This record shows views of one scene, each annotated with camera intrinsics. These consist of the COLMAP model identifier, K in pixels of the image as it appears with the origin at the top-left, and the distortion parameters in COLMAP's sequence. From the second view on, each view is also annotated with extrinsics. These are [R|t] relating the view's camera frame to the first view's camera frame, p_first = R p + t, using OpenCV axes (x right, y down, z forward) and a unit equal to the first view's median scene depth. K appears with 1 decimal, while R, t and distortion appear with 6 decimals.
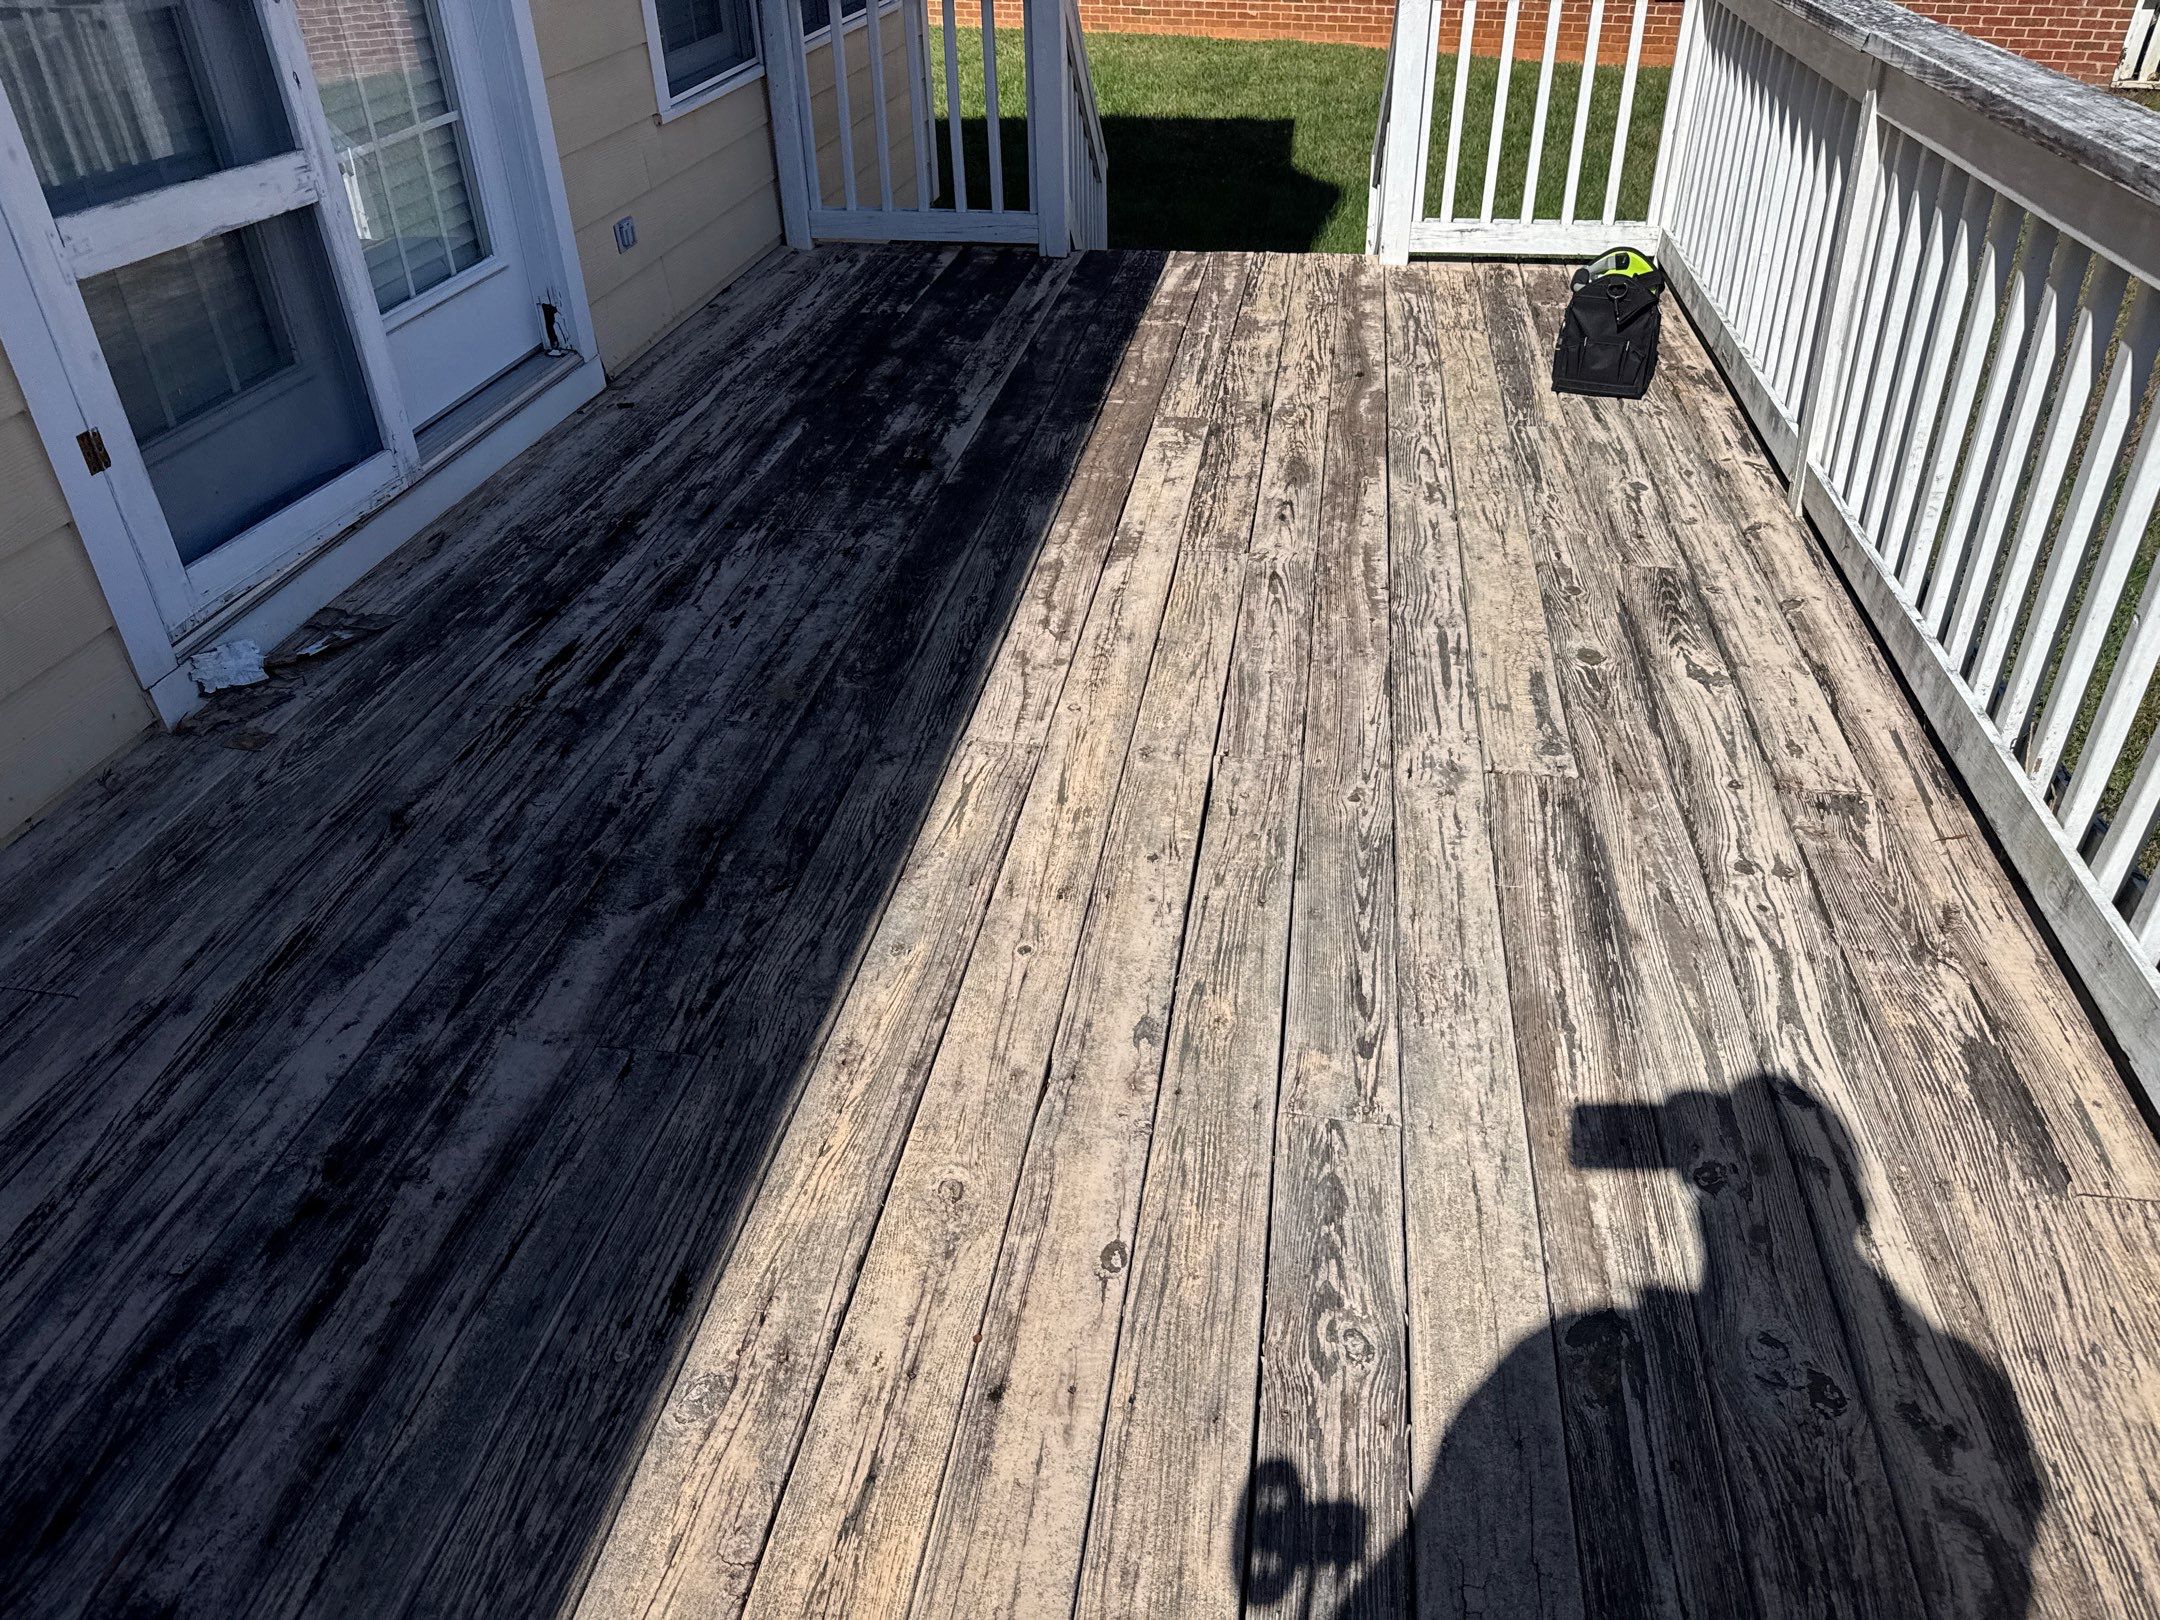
lens RADIAL K [[1545.2, 0, 1080.0], [0, 1545.2, 810.0], [0, 0, 1]] dist [-0.003865, -0.006137]
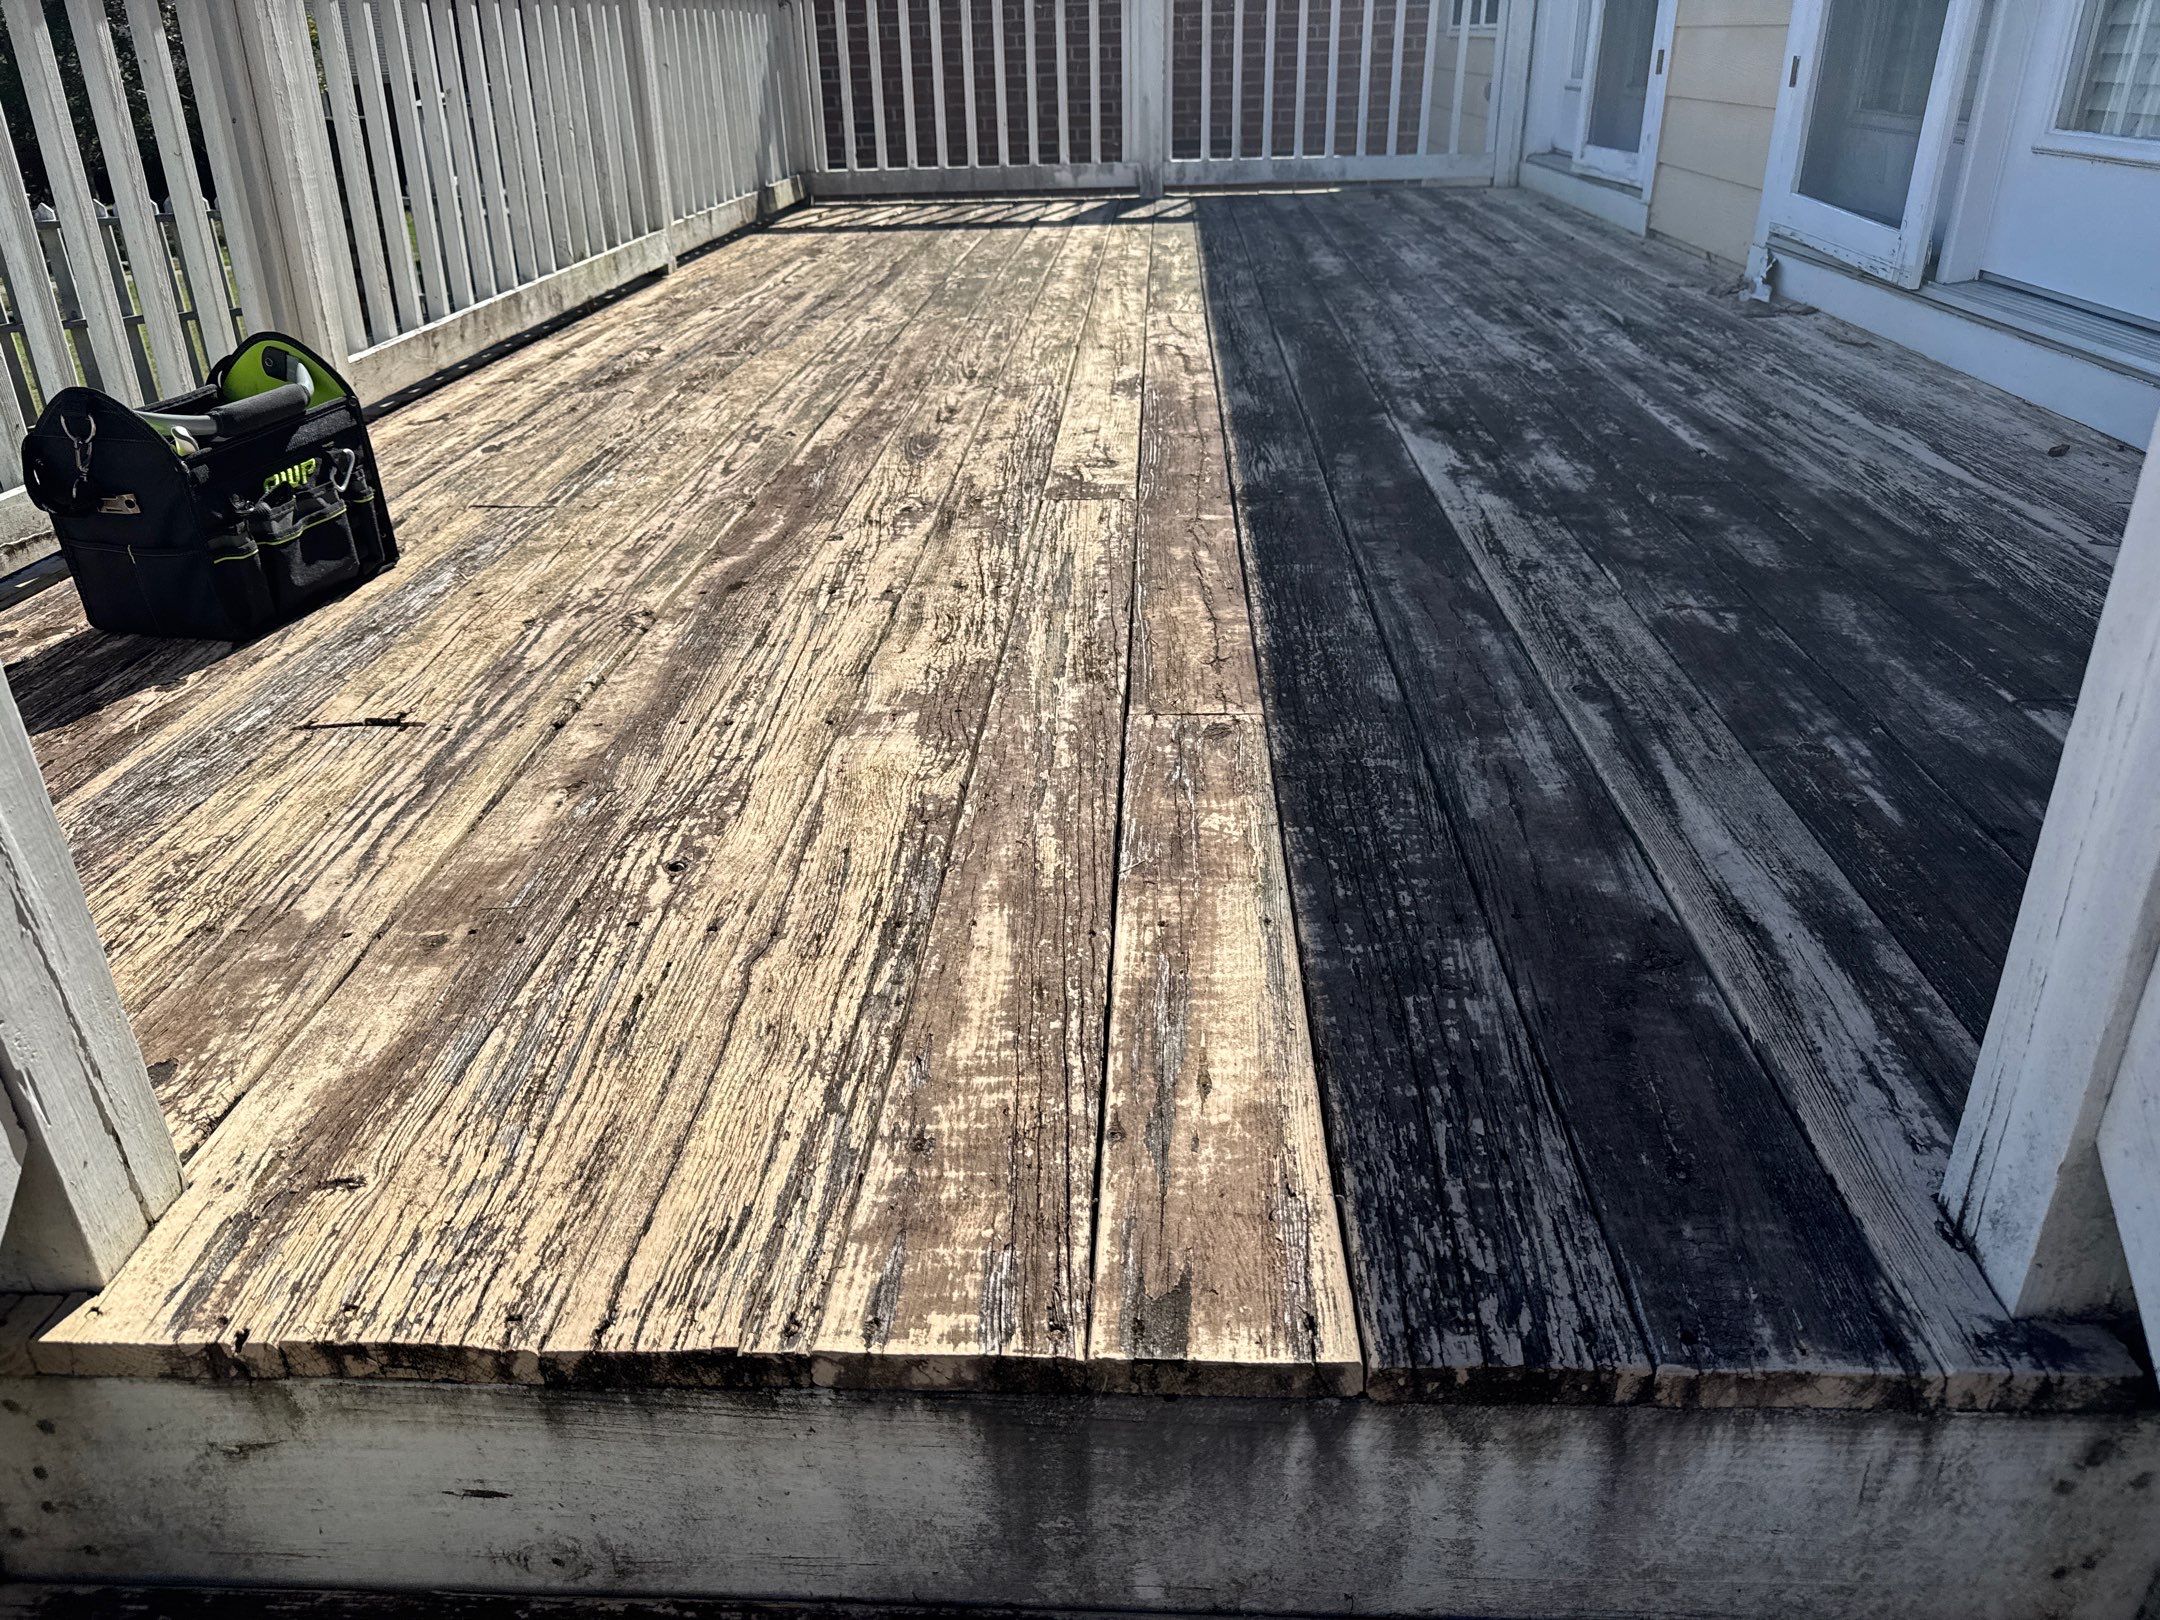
lens RADIAL K [[1518.1, 0, 1050.7], [0, 1518.1, 802.0], [0, 0, 1]] dist [0.139332, -0.223996]
pose [[-0.993978, 0.093557, -0.057045, 0.113776], [-0.003176, 0.495778, 0.868444, -0.641020], [0.109530, 0.863395, -0.492495, 1.261975]]
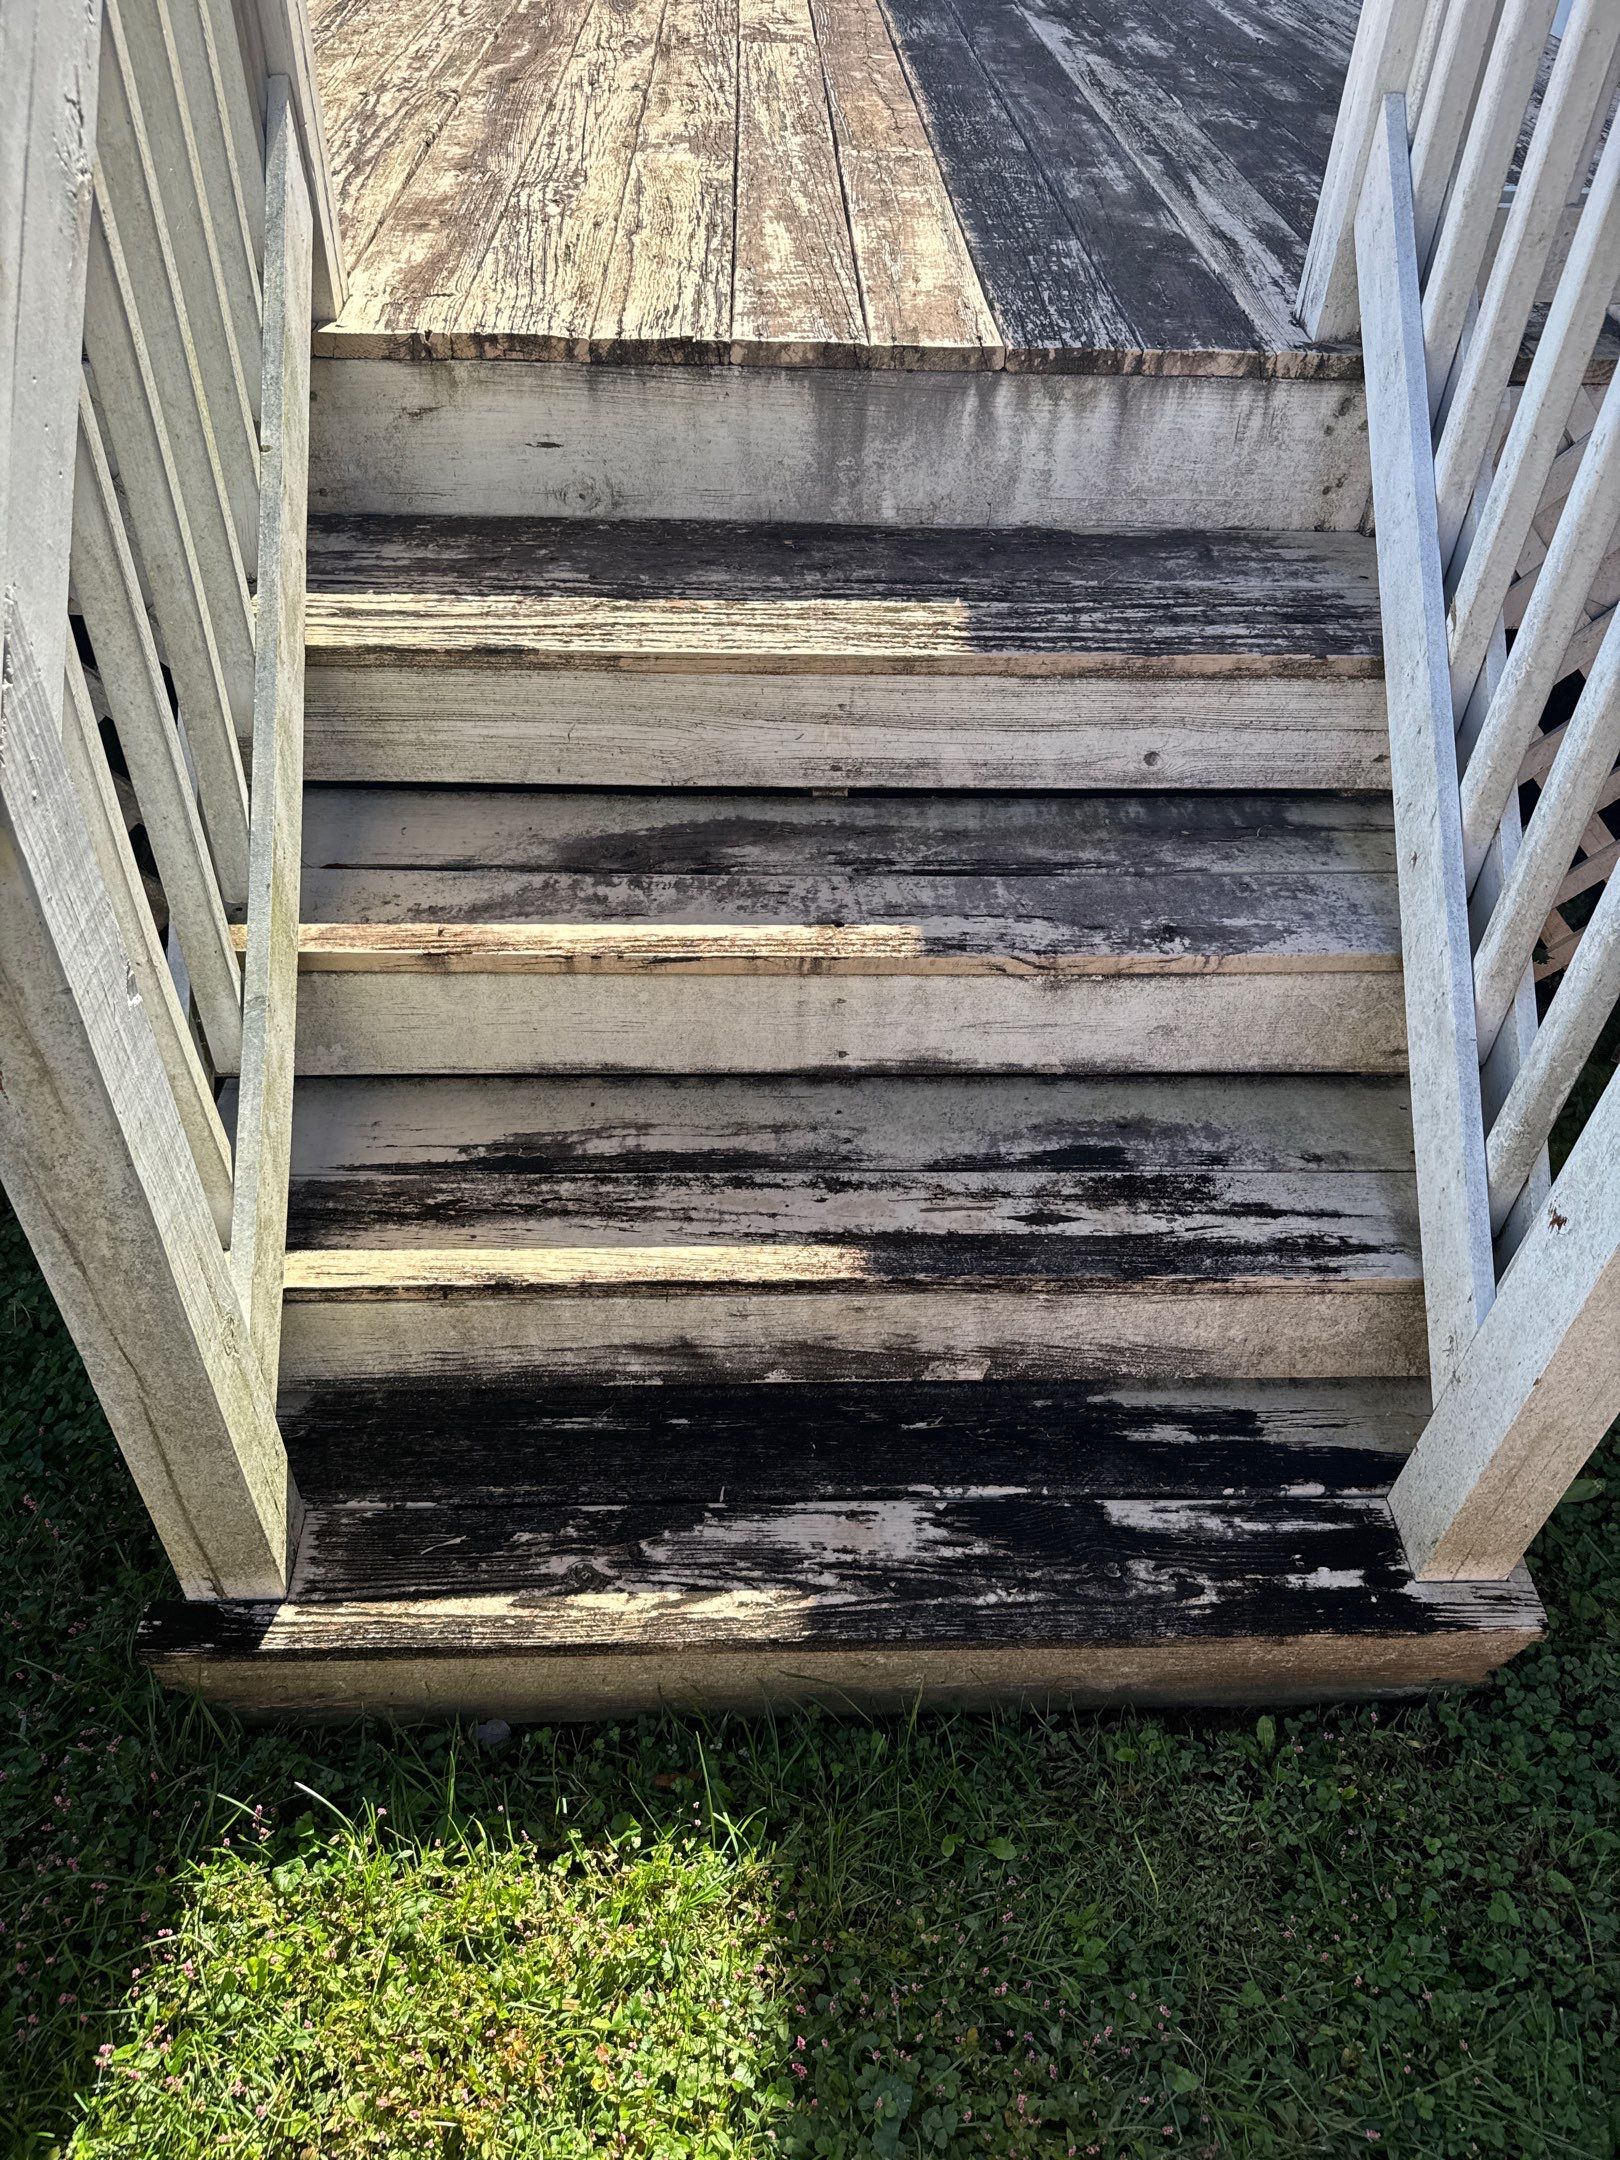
lens RADIAL K [[1545.2, 0, 810.0], [0, 1545.2, 1080.0], [0, 0, 1]] dist [-0.003865, -0.006137]
pose [[-0.982134, 0.124640, -0.140989, 0.194631], [-0.109271, 0.232247, 0.966499, -0.764380], [0.153209, 0.964638, -0.214478, 1.479546]]
